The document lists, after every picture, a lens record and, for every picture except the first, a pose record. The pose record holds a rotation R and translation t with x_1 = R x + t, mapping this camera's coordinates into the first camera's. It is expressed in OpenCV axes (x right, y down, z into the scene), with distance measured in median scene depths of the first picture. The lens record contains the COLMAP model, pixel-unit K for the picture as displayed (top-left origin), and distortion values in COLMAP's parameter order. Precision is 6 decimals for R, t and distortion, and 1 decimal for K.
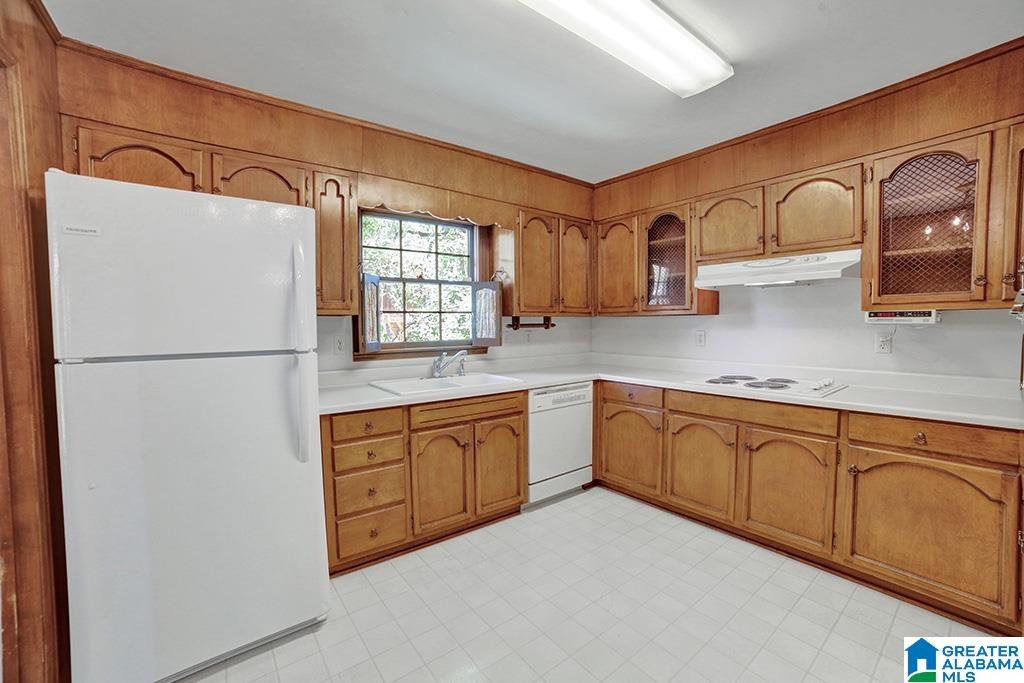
lens RADIAL K [[420.8, 0, 510.3], [0, 420.8, 336.1], [0, 0, 1]] dist [-0.046449, 0.005866]
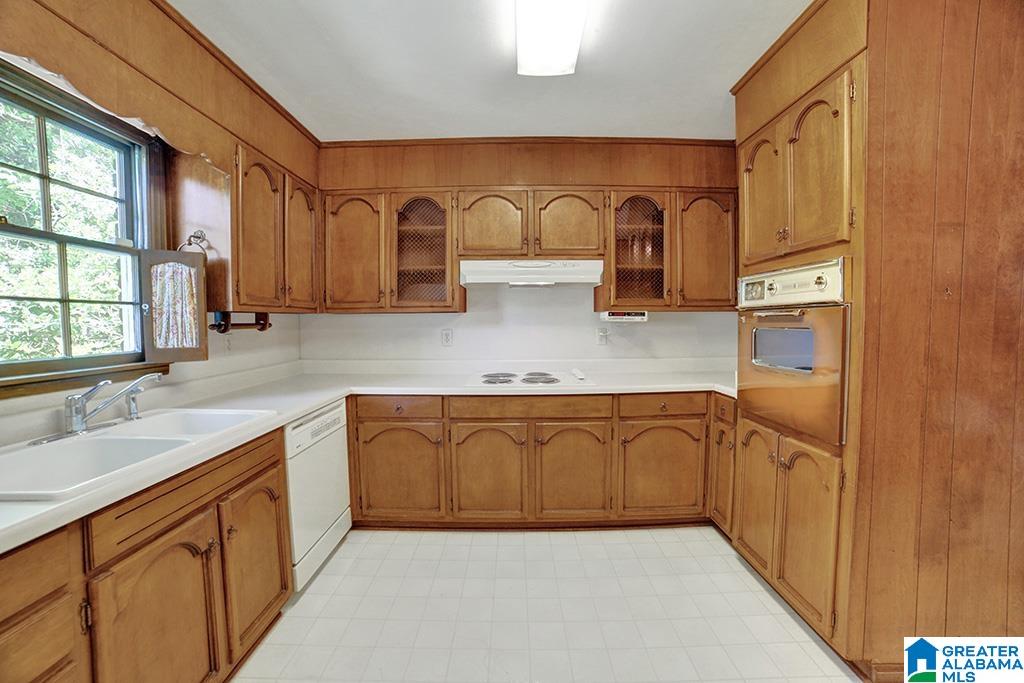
lens RADIAL K [[420.8, 0, 514.0], [0, 420.8, 337.2], [0, 0, 1]] dist [-0.046449, 0.005866]
pose [[0.630879, -0.029924, 0.775304, -0.217666], [0.025883, 0.999511, 0.017516, -0.009252], [-0.775450, 0.009017, 0.631345, 0.310014]]
